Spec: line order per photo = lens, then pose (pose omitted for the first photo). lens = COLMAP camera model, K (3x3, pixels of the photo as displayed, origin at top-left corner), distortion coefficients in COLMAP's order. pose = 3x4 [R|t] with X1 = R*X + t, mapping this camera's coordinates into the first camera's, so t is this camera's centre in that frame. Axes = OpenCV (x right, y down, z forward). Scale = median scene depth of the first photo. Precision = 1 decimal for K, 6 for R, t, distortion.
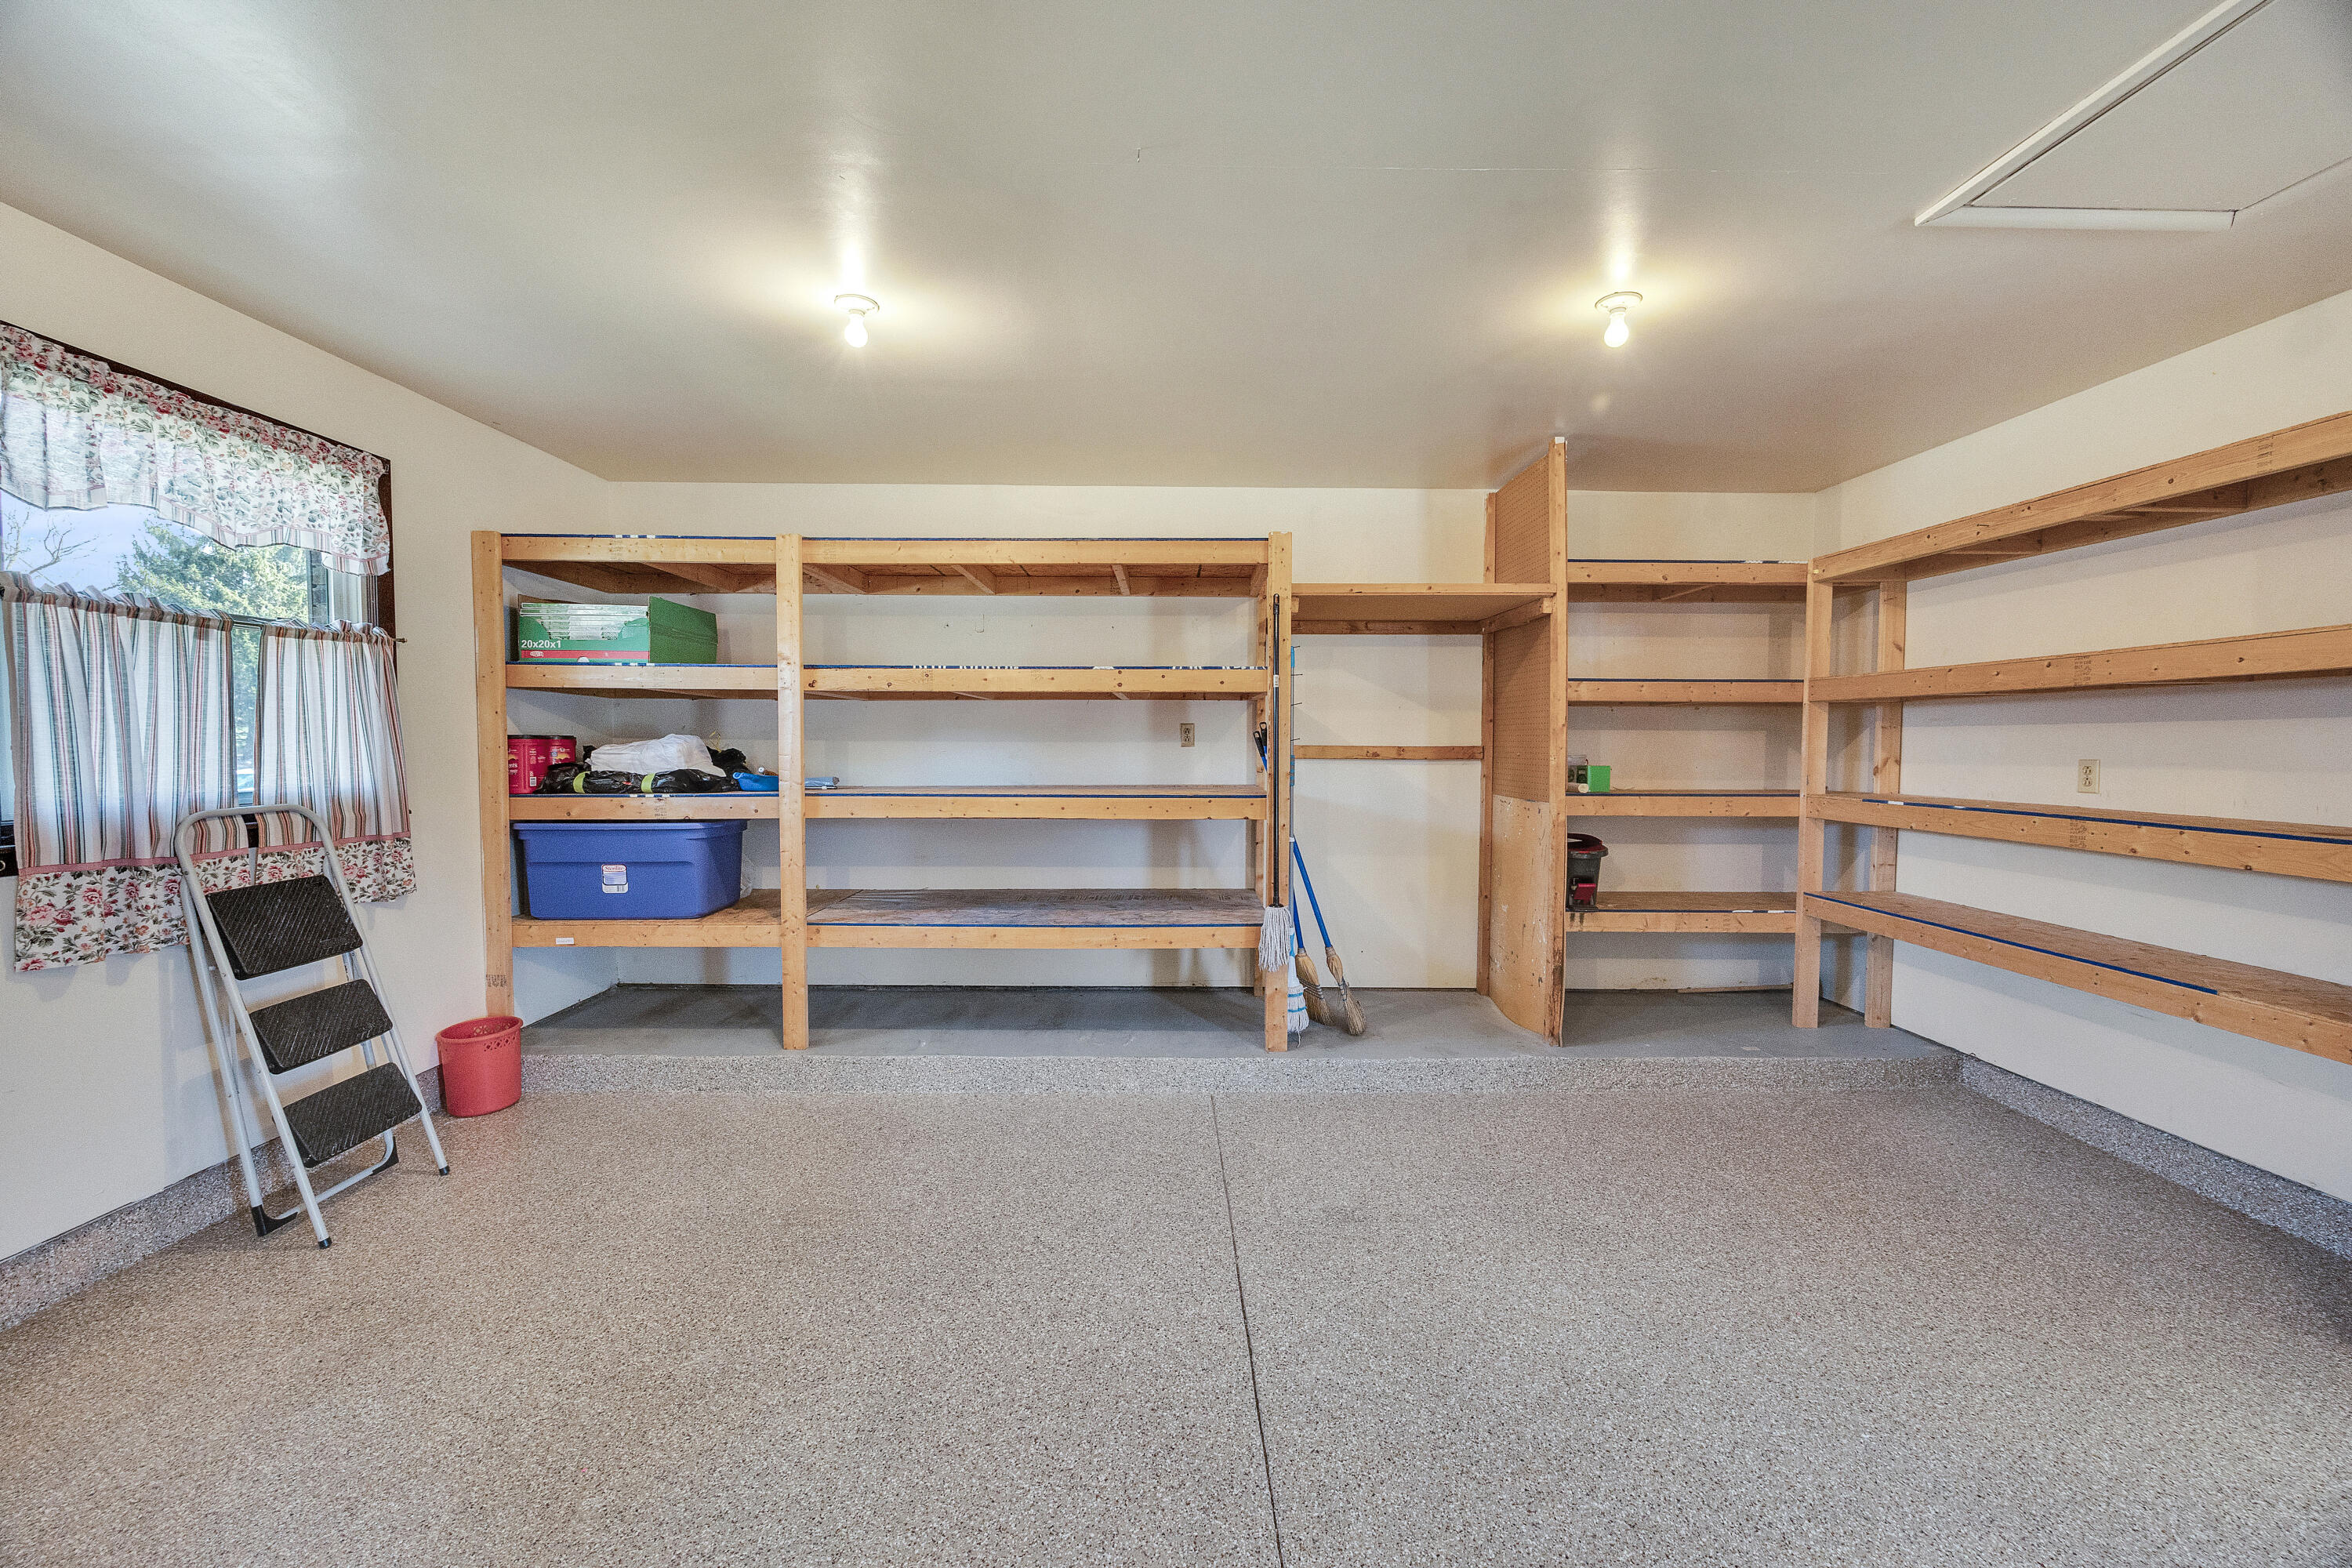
lens RADIAL K [[902.5, 0, 1175.4], [0, 902.5, 775.4], [0, 0, 1]] dist [-0.001298, -0.000278]
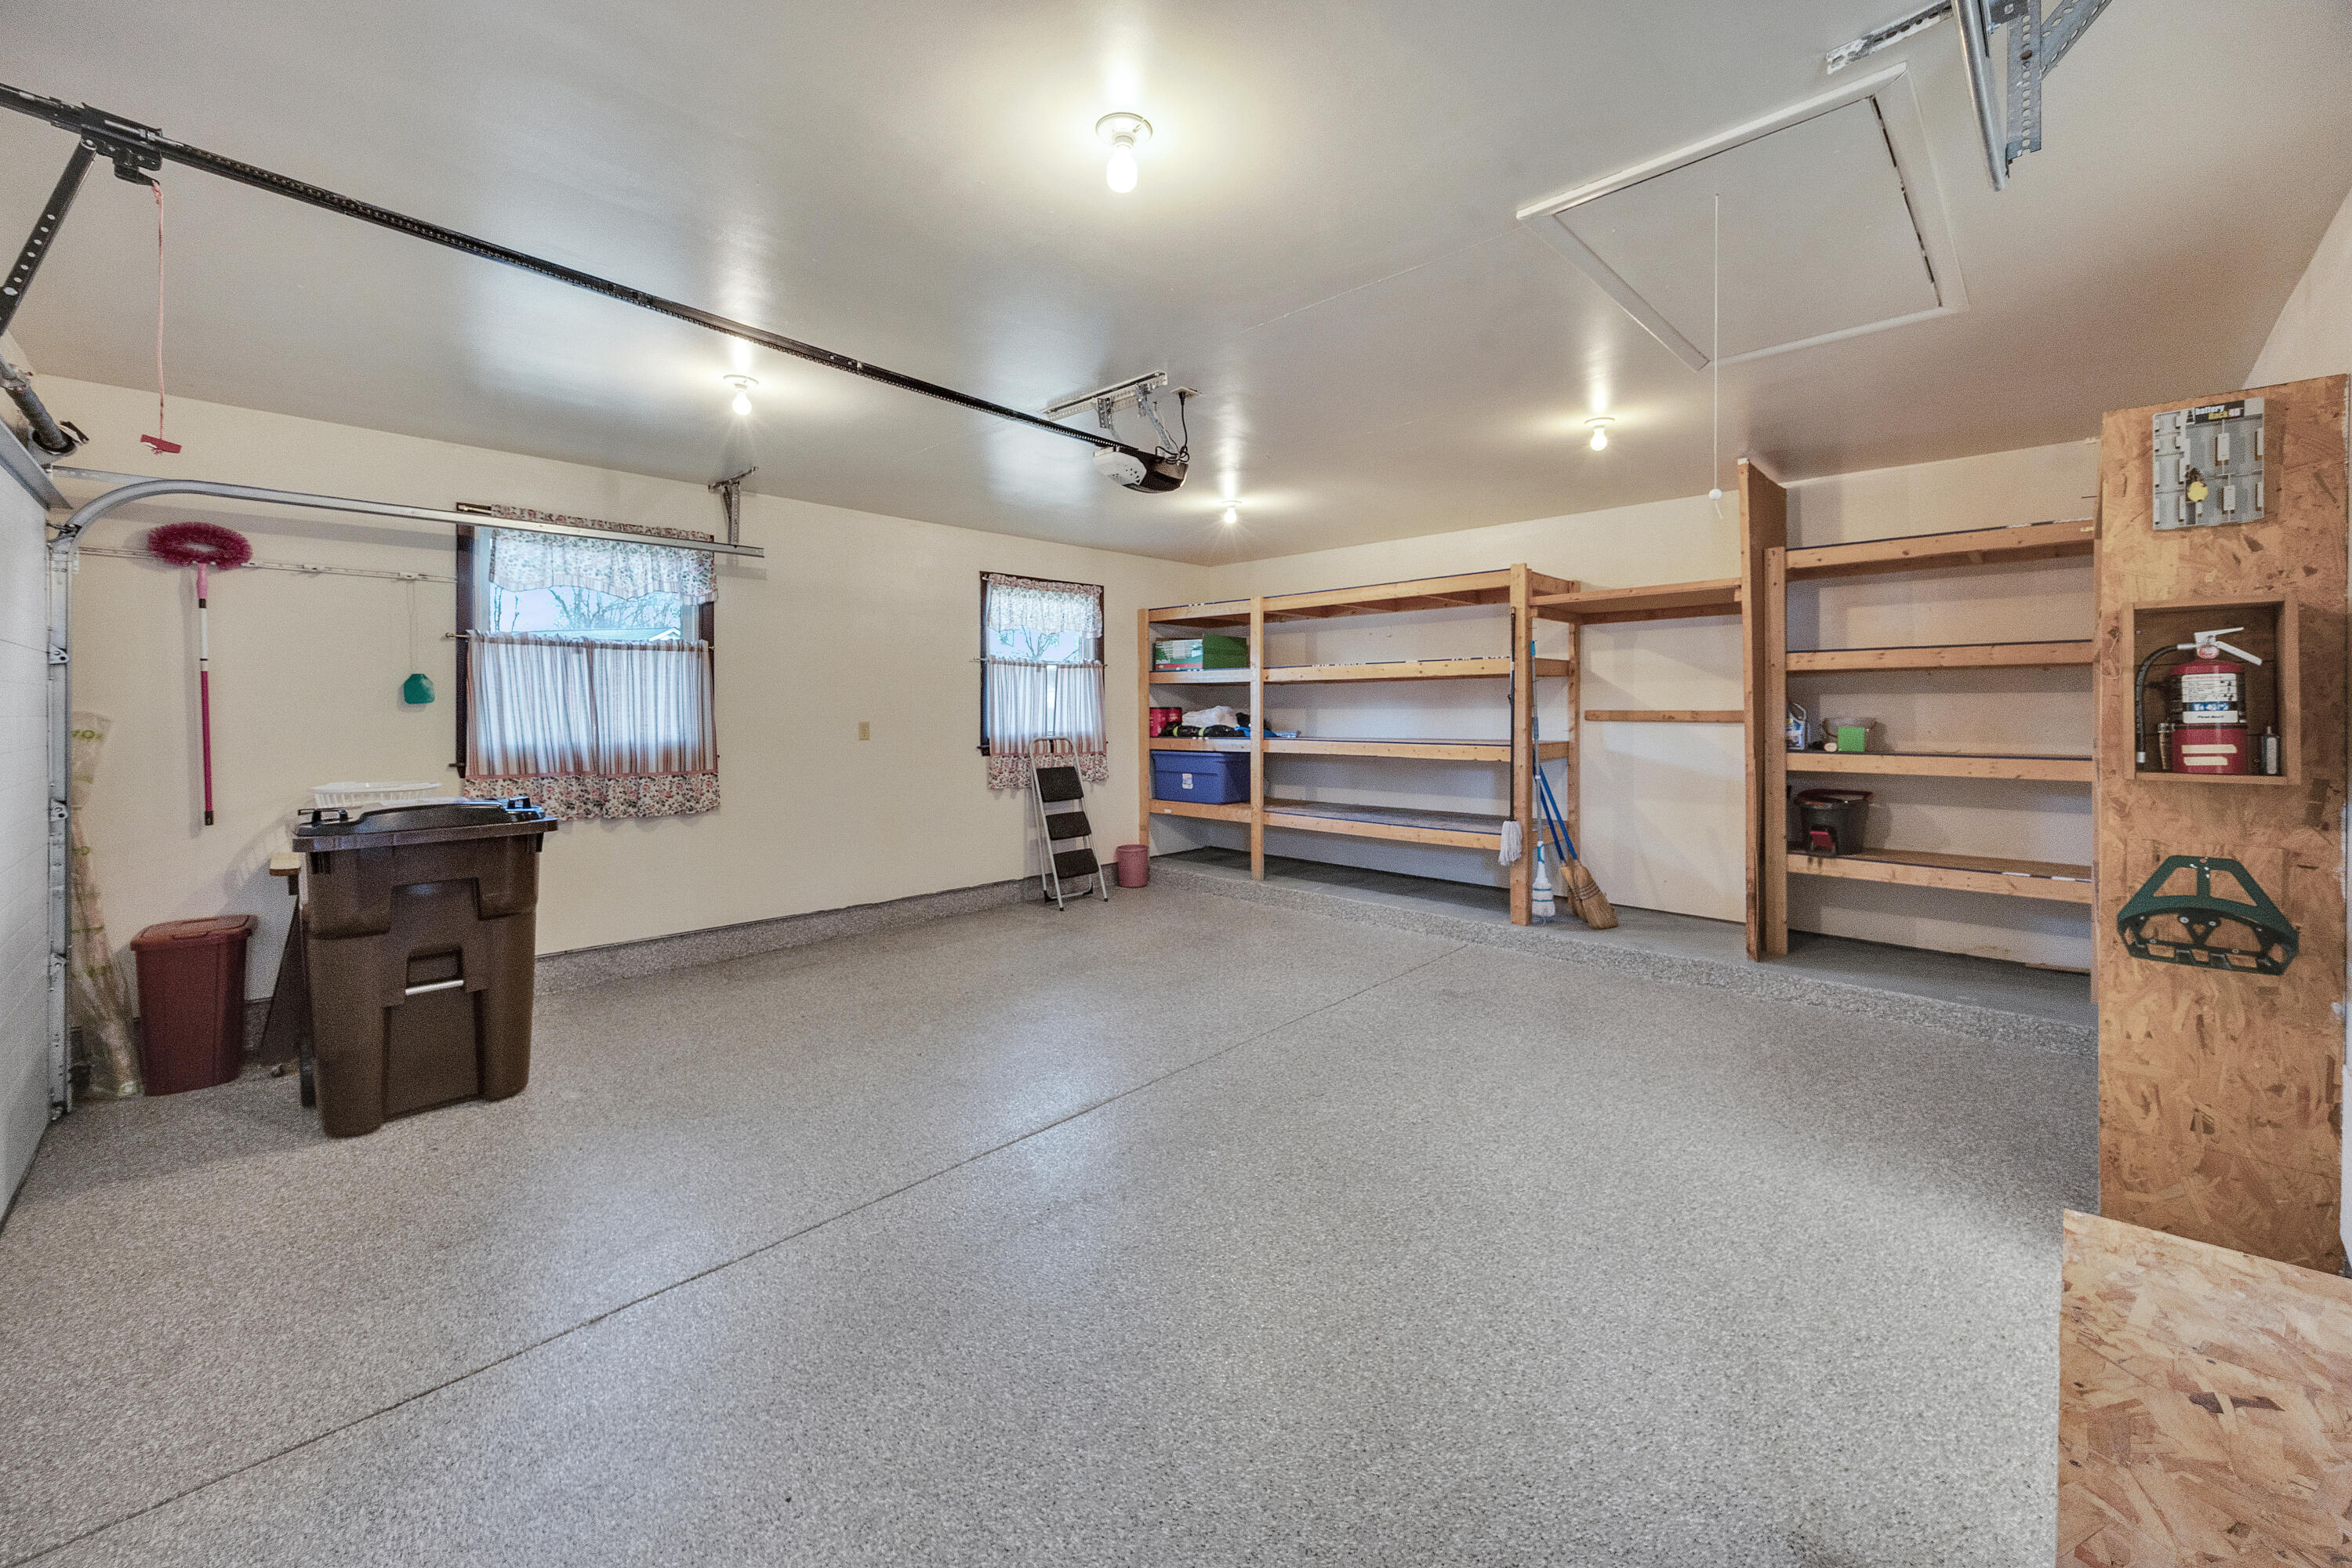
lens RADIAL K [[912.7, 0, 1166.6], [0, 912.7, 709.2], [0, 0, 1]] dist [-0.000711, -0.000169]
pose [[0.703342, -0.005901, -0.710827, 0.752761], [-0.021835, 0.999314, -0.029901, 0.020497], [0.710517, 0.036551, 0.702731, -0.421265]]
